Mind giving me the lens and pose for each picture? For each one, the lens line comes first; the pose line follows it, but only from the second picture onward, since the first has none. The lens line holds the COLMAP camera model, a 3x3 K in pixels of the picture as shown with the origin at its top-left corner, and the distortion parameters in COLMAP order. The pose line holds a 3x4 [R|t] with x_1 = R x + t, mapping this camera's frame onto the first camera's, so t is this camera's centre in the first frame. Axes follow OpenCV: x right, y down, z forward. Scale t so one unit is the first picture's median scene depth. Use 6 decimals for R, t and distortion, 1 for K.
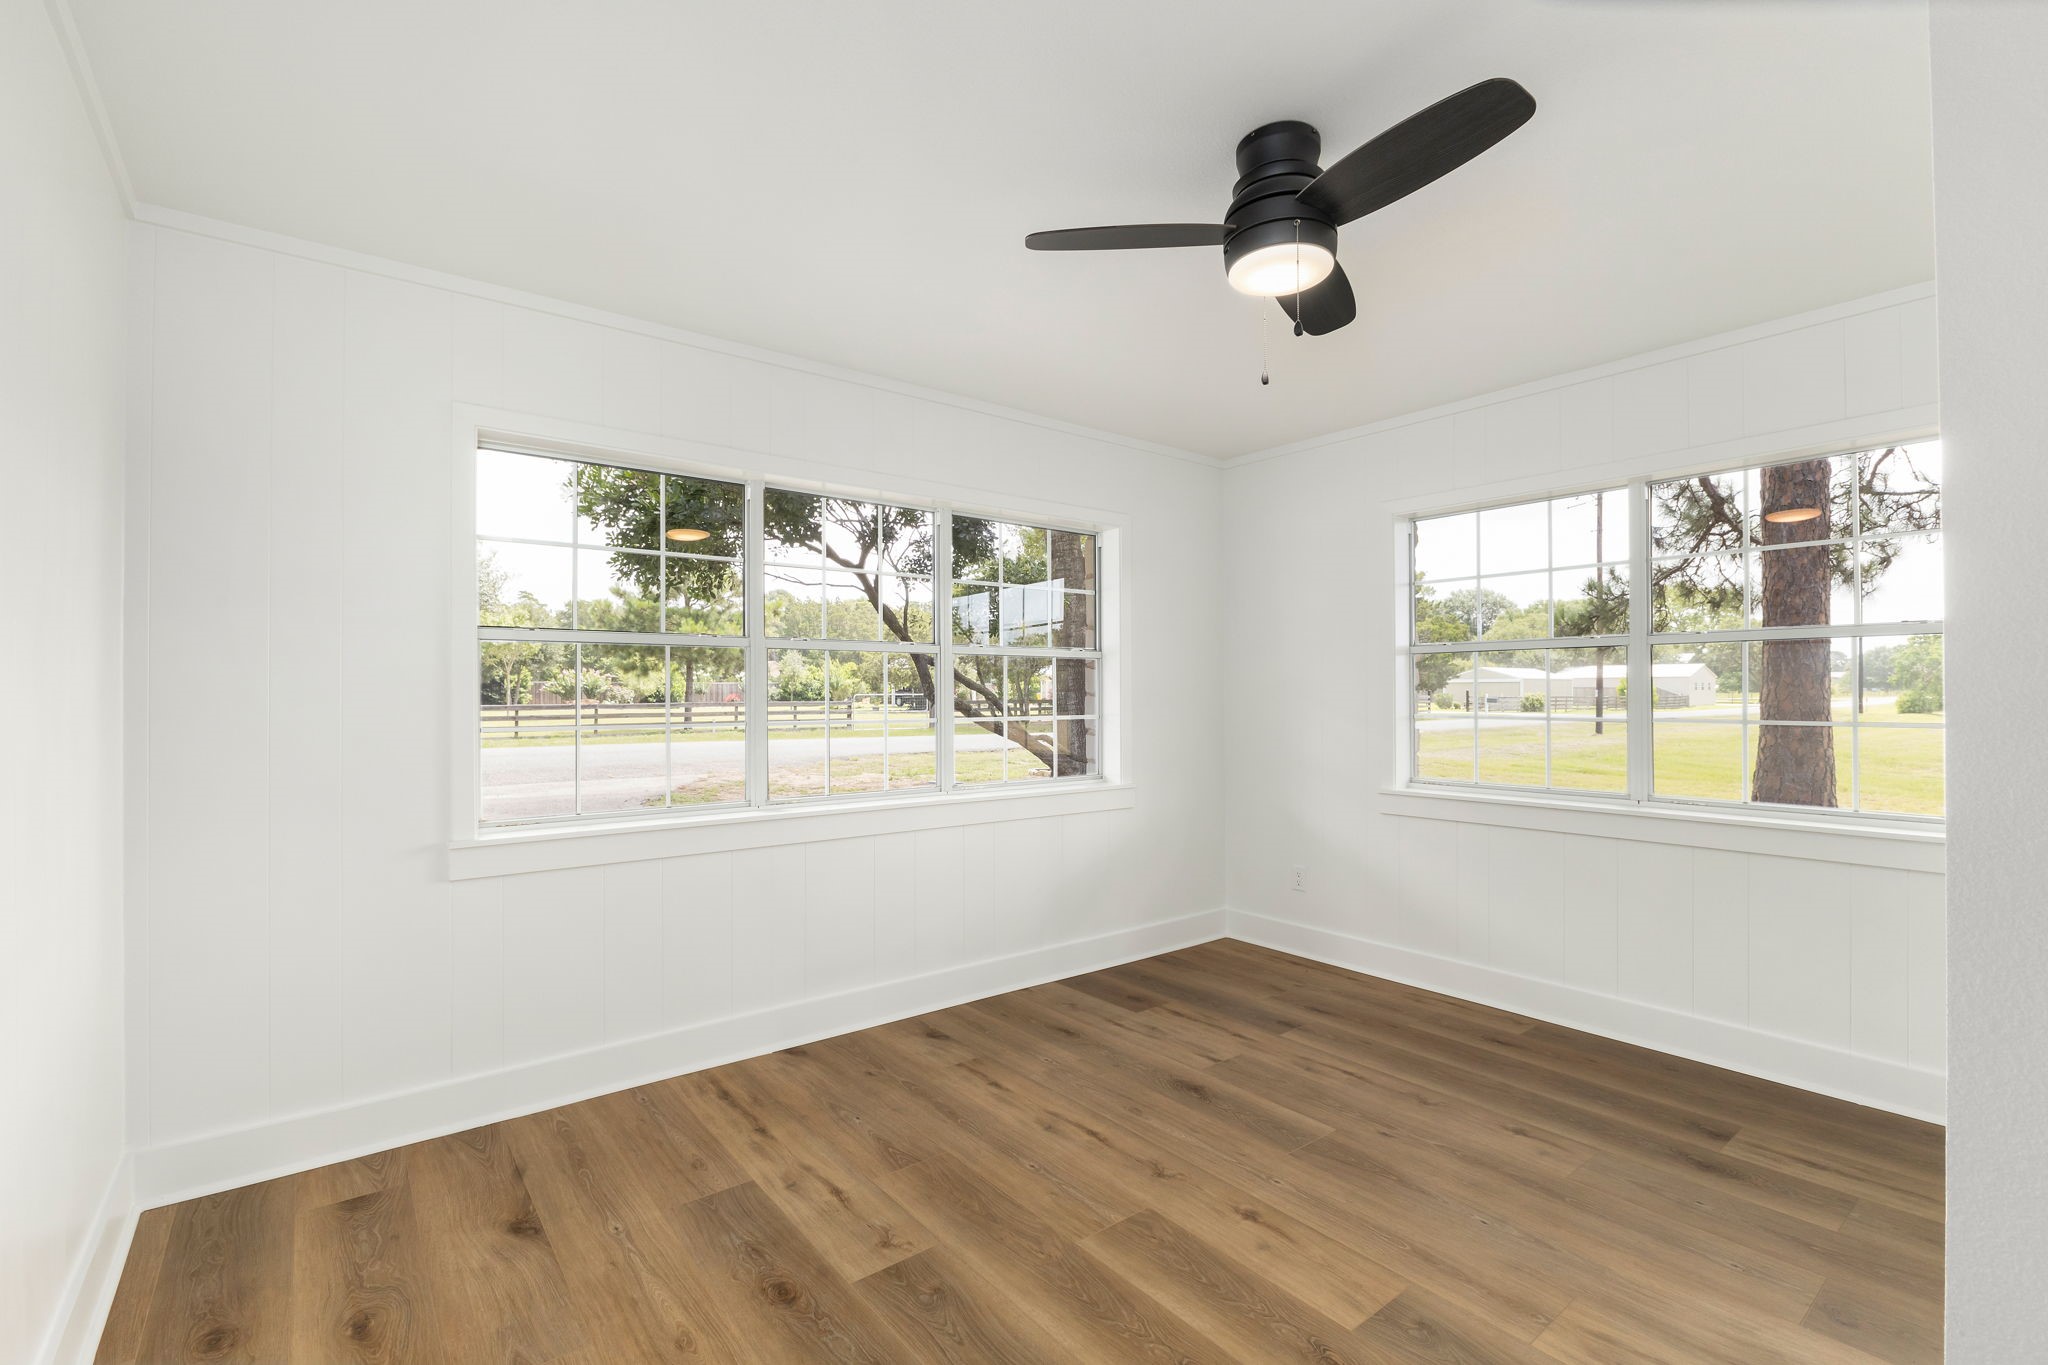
lens RADIAL K [[929.0, 0, 1011.2], [0, 929.0, 693.7], [0, 0, 1]] dist [-0.022545, 0.000062]
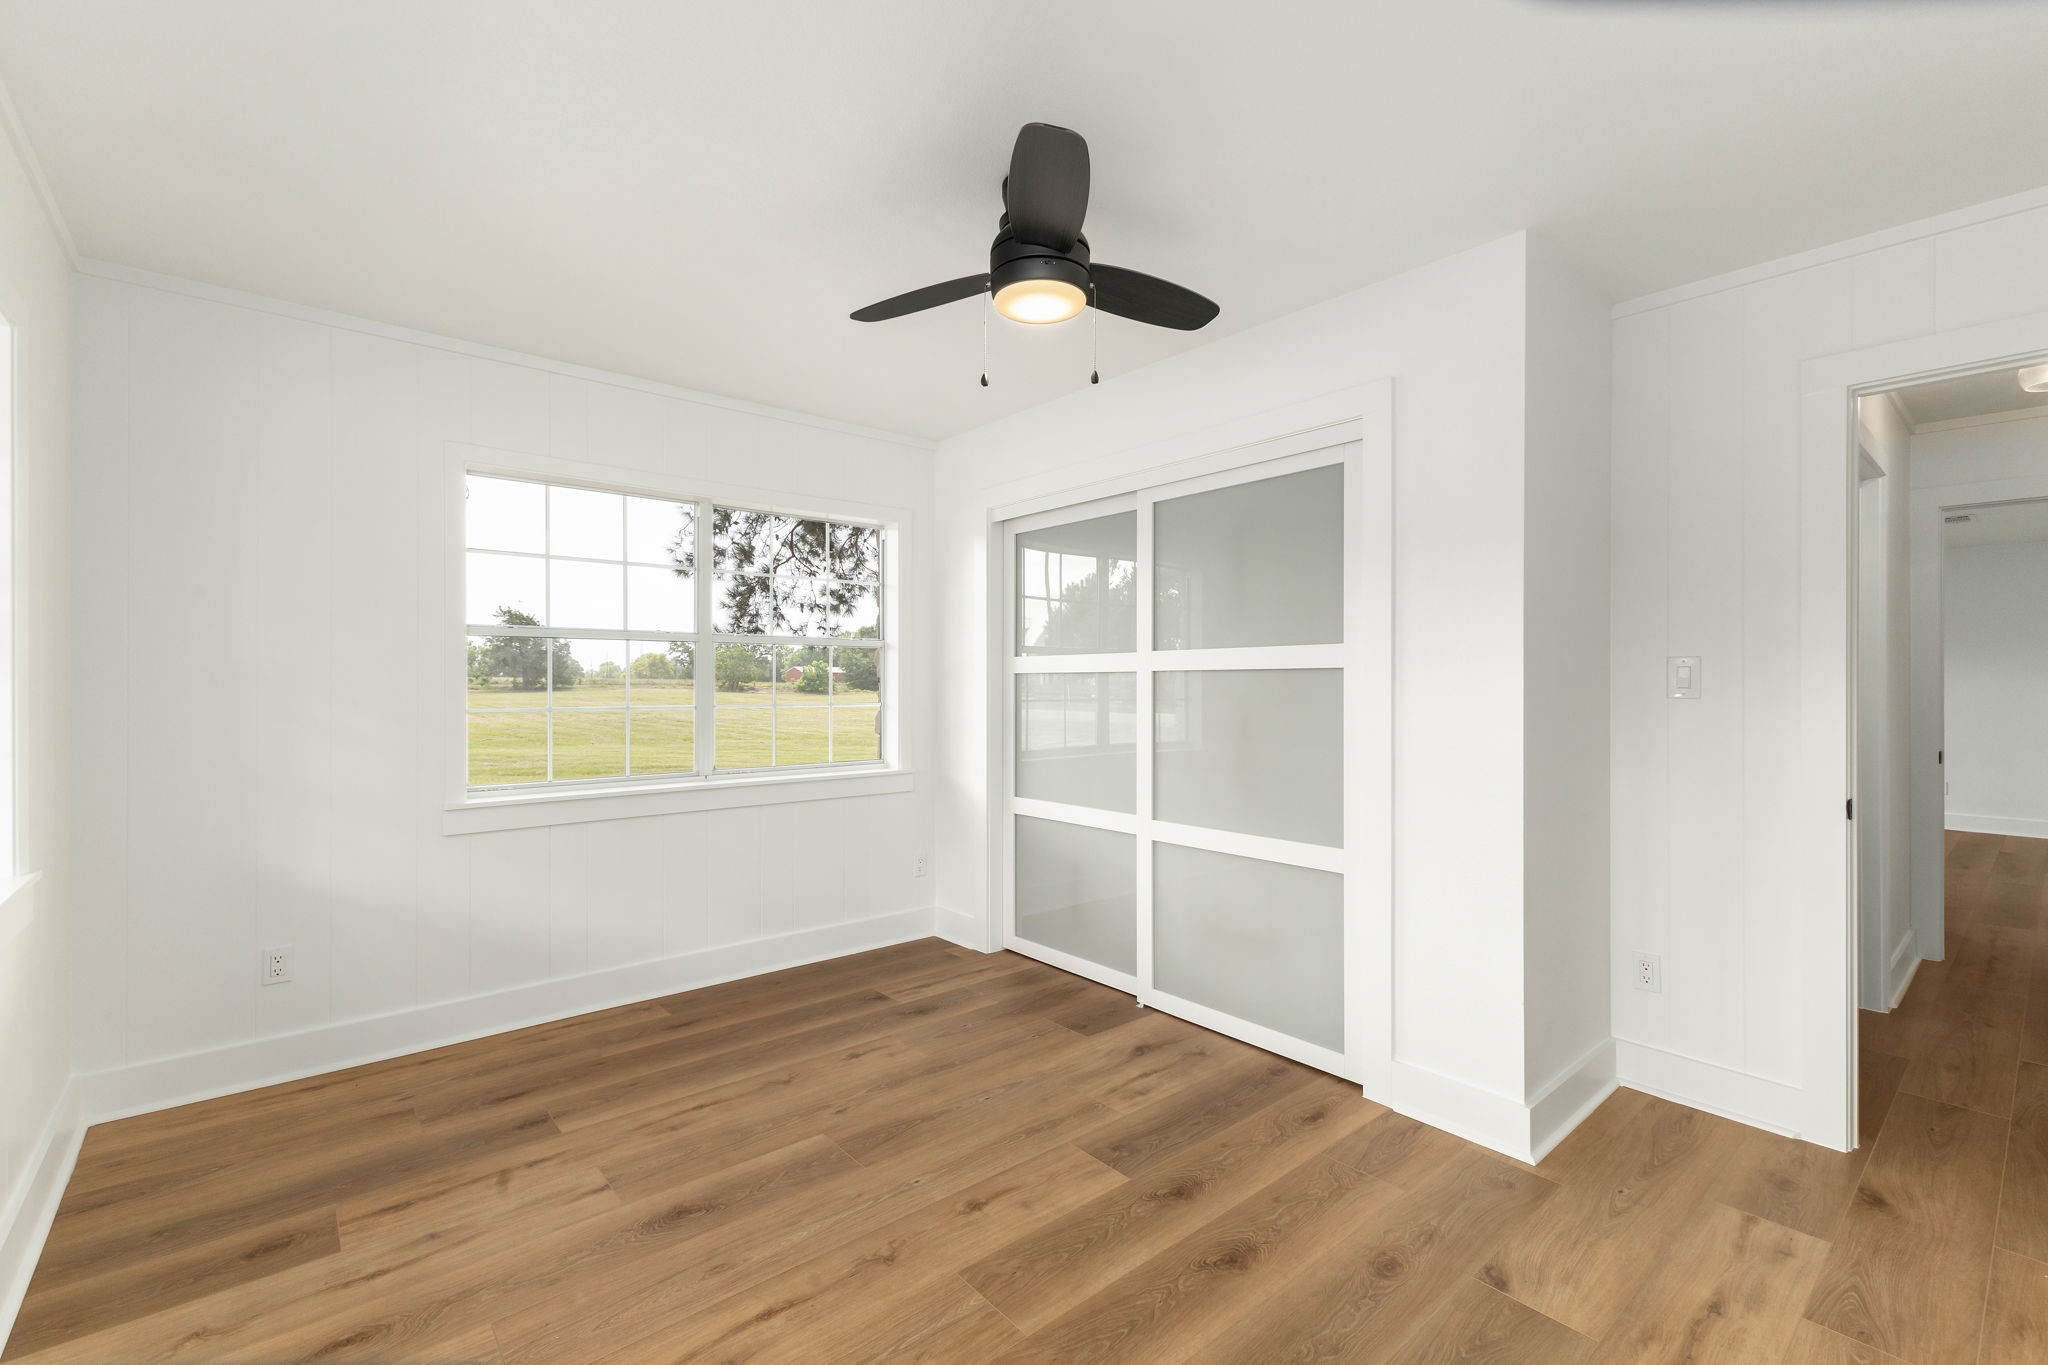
lens RADIAL K [[860.6, 0, 1003.9], [0, 860.6, 686.7], [0, 0, 1]] dist [-0.000254, -0.000269]
pose [[-0.041383, -0.007820, 0.999113, -0.538954], [0.002894, 0.999964, 0.007947, -0.020751], [-0.999139, 0.003221, -0.041359, 0.765231]]
